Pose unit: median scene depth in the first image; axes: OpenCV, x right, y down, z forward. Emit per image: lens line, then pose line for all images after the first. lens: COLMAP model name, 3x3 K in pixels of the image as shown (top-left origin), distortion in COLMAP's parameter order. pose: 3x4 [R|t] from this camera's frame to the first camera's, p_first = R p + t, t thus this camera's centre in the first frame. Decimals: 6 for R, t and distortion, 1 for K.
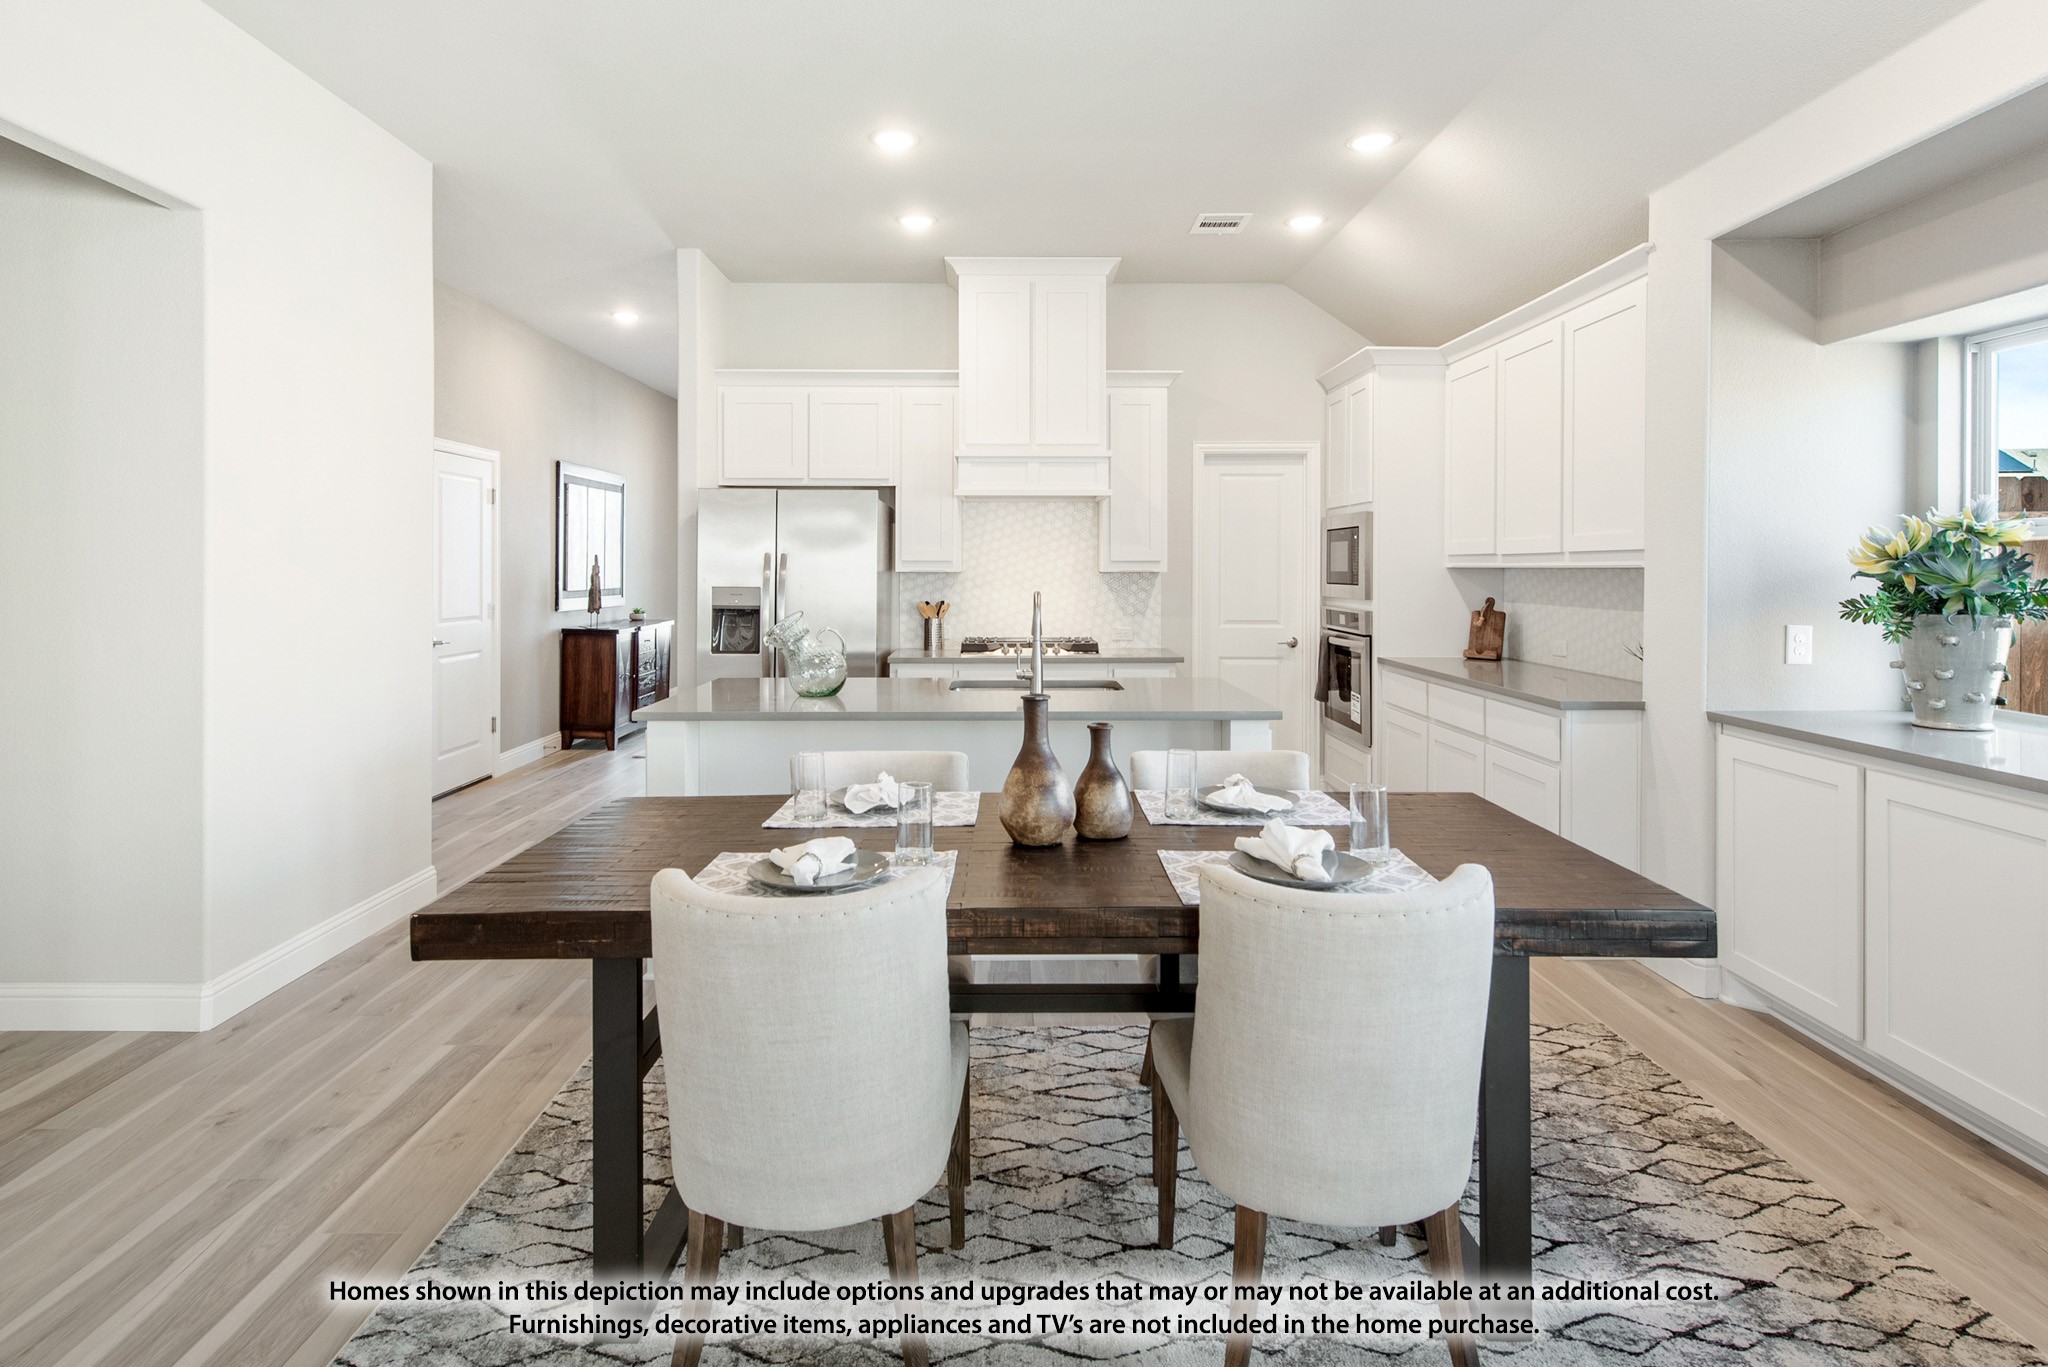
lens RADIAL K [[1085.0, 0, 1014.9], [0, 1085.0, 573.5], [0, 0, 1]] dist [0.008631, 0.001116]
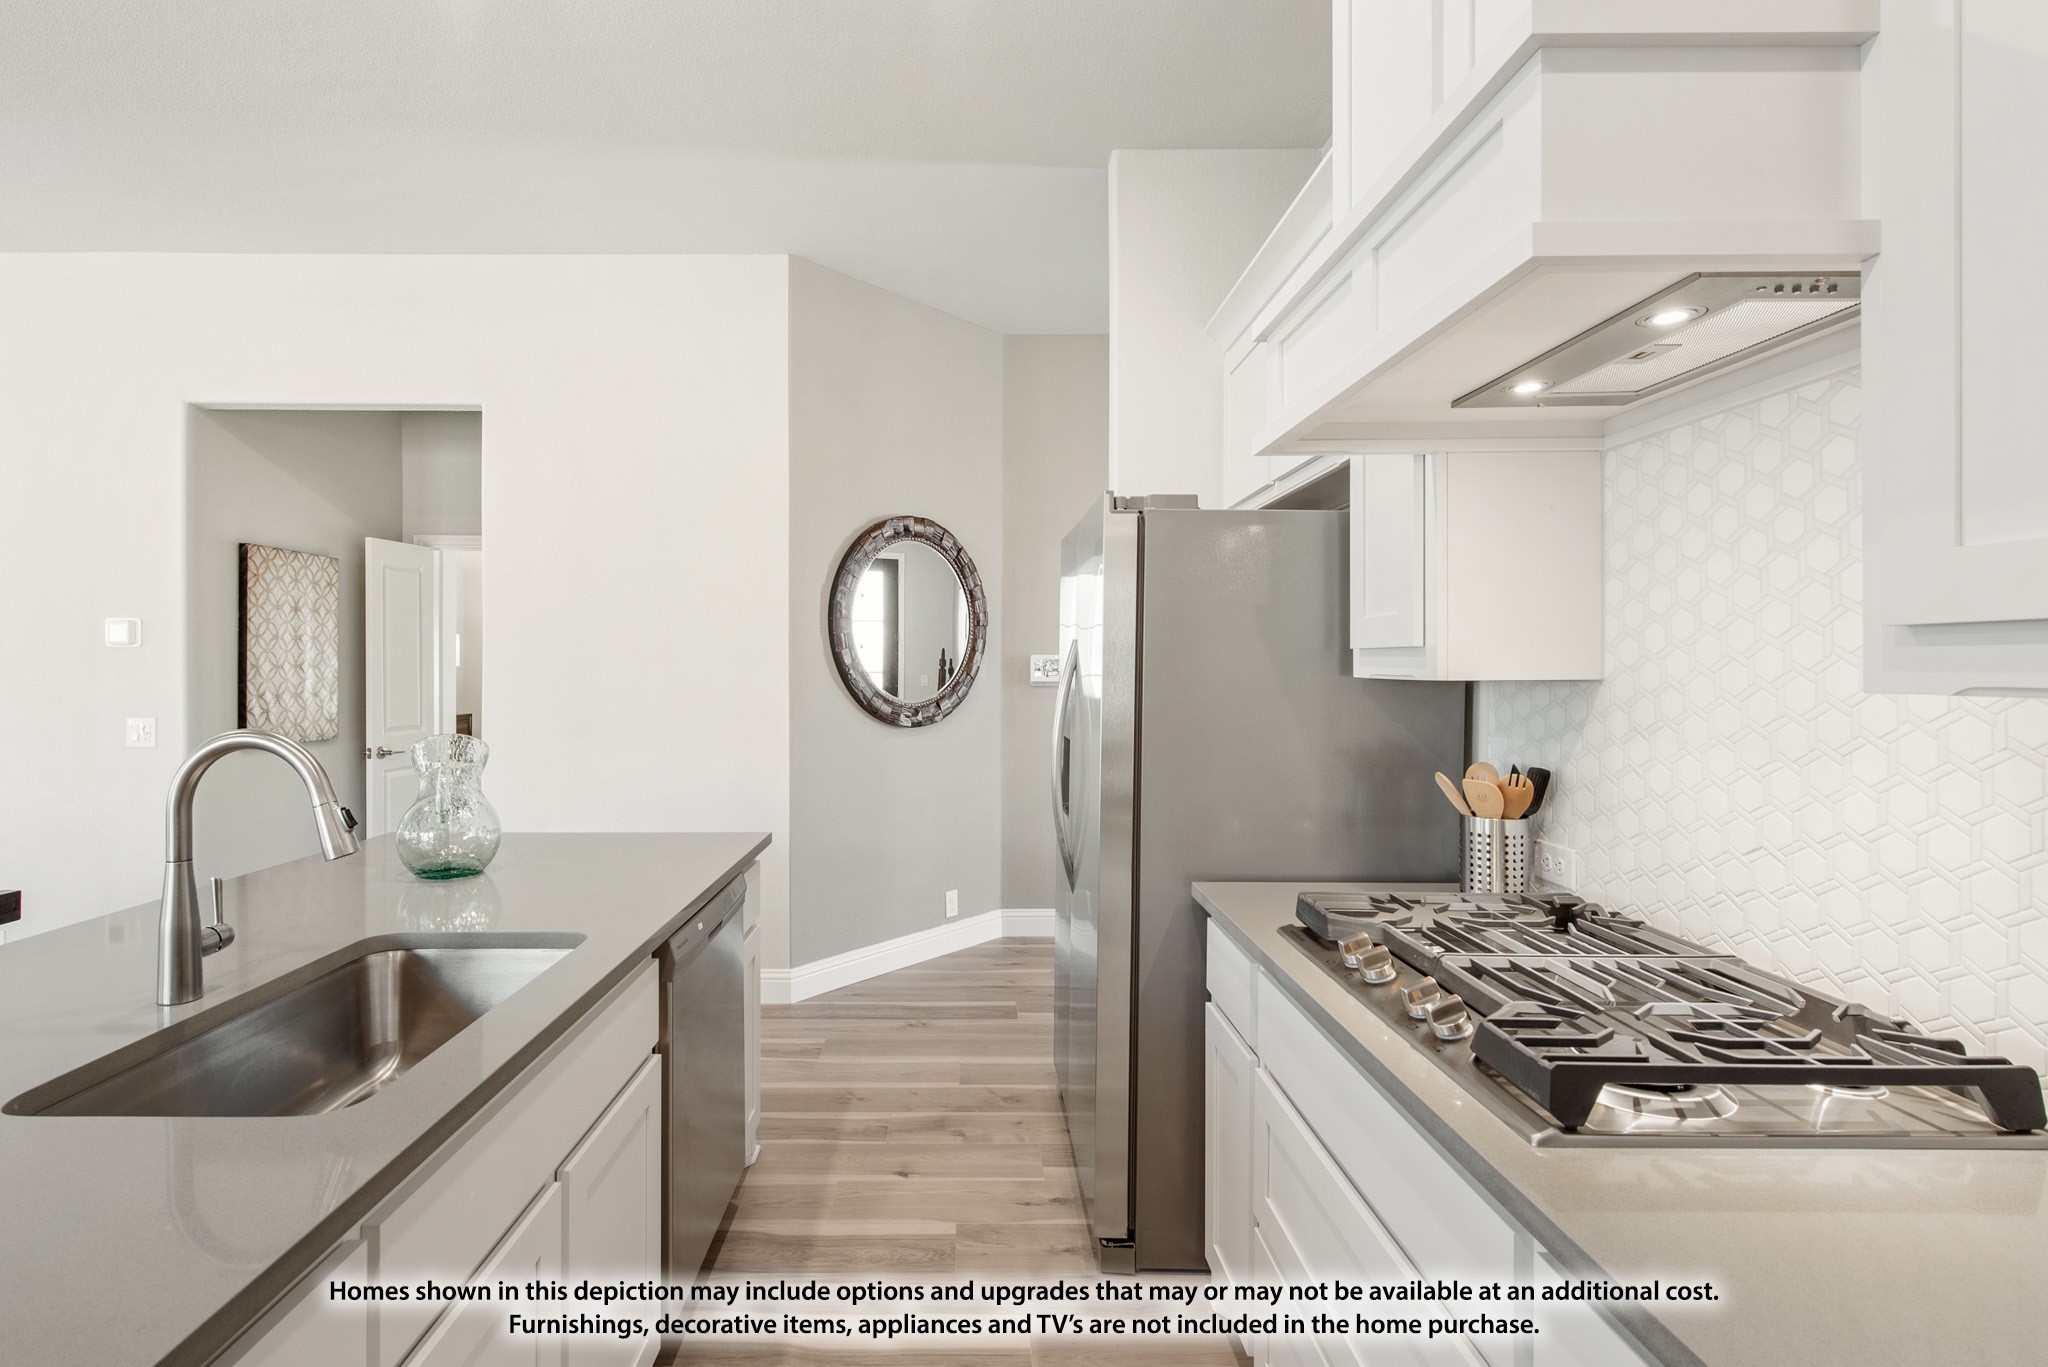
lens RADIAL K [[937.3, 0, 970.6], [0, 937.3, 669.2], [0, 0, 1]] dist [0.017329, -0.002449]
pose [[-0.007777, 0.002263, -0.999967, 0.237035], [-0.008219, 0.999964, 0.002327, -0.004310], [0.999936, 0.008237, -0.007758, 0.886916]]
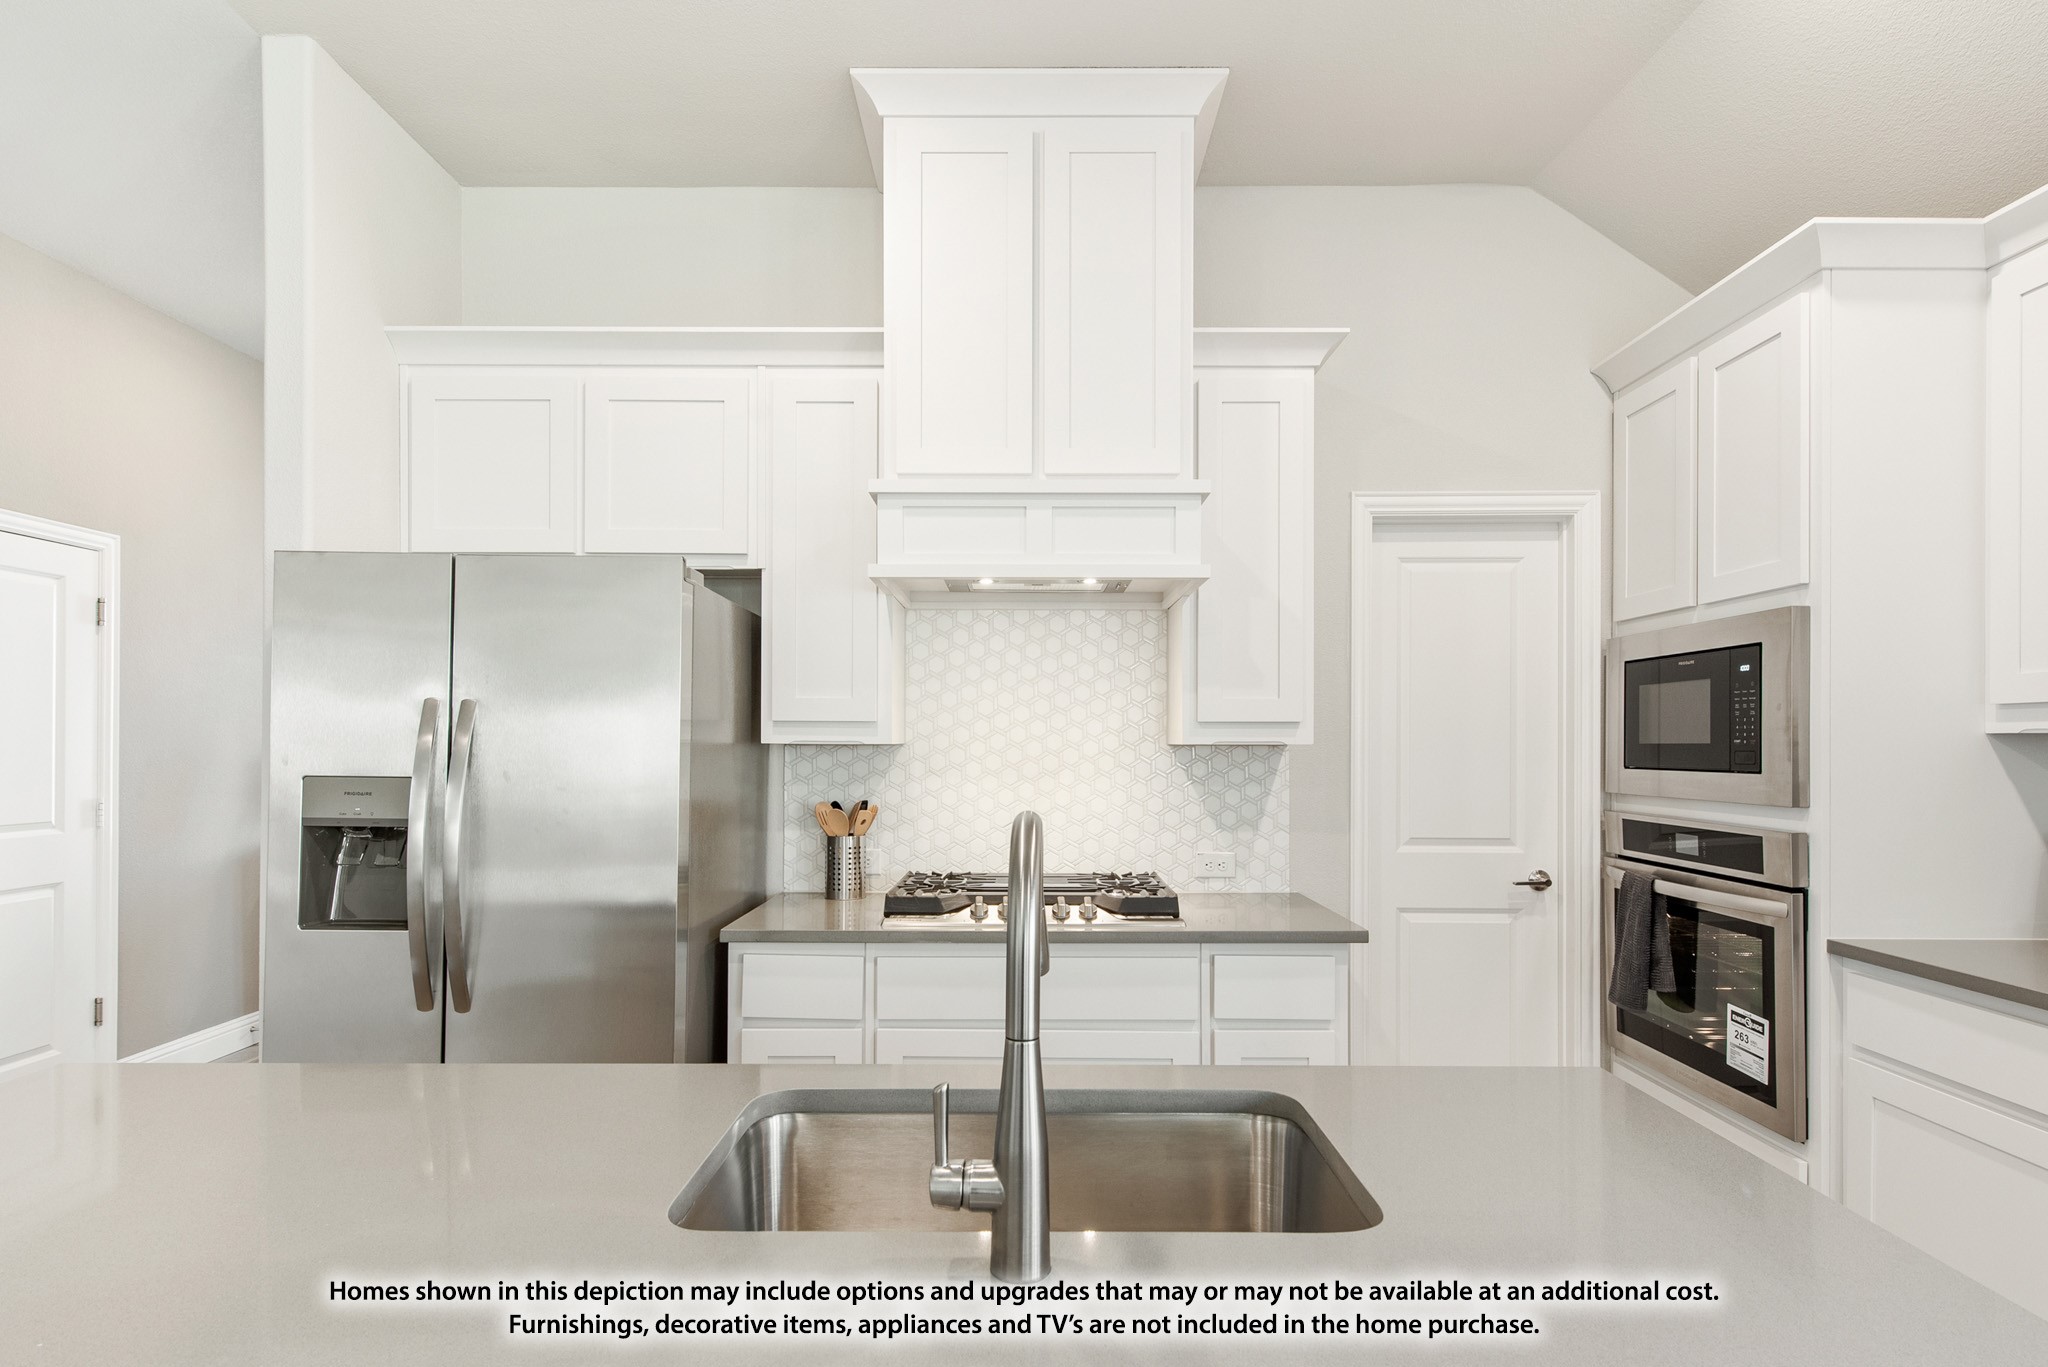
lens RADIAL K [[1056.8, 0, 1030.8], [0, 1056.8, 738.6], [0, 0, 1]] dist [0.020364, -0.001519]
pose [[0.999942, 0.001424, -0.010690, 0.018289], [-0.001563, 0.999914, -0.013028, 0.002387], [0.010671, 0.013044, 0.999858, 0.535077]]
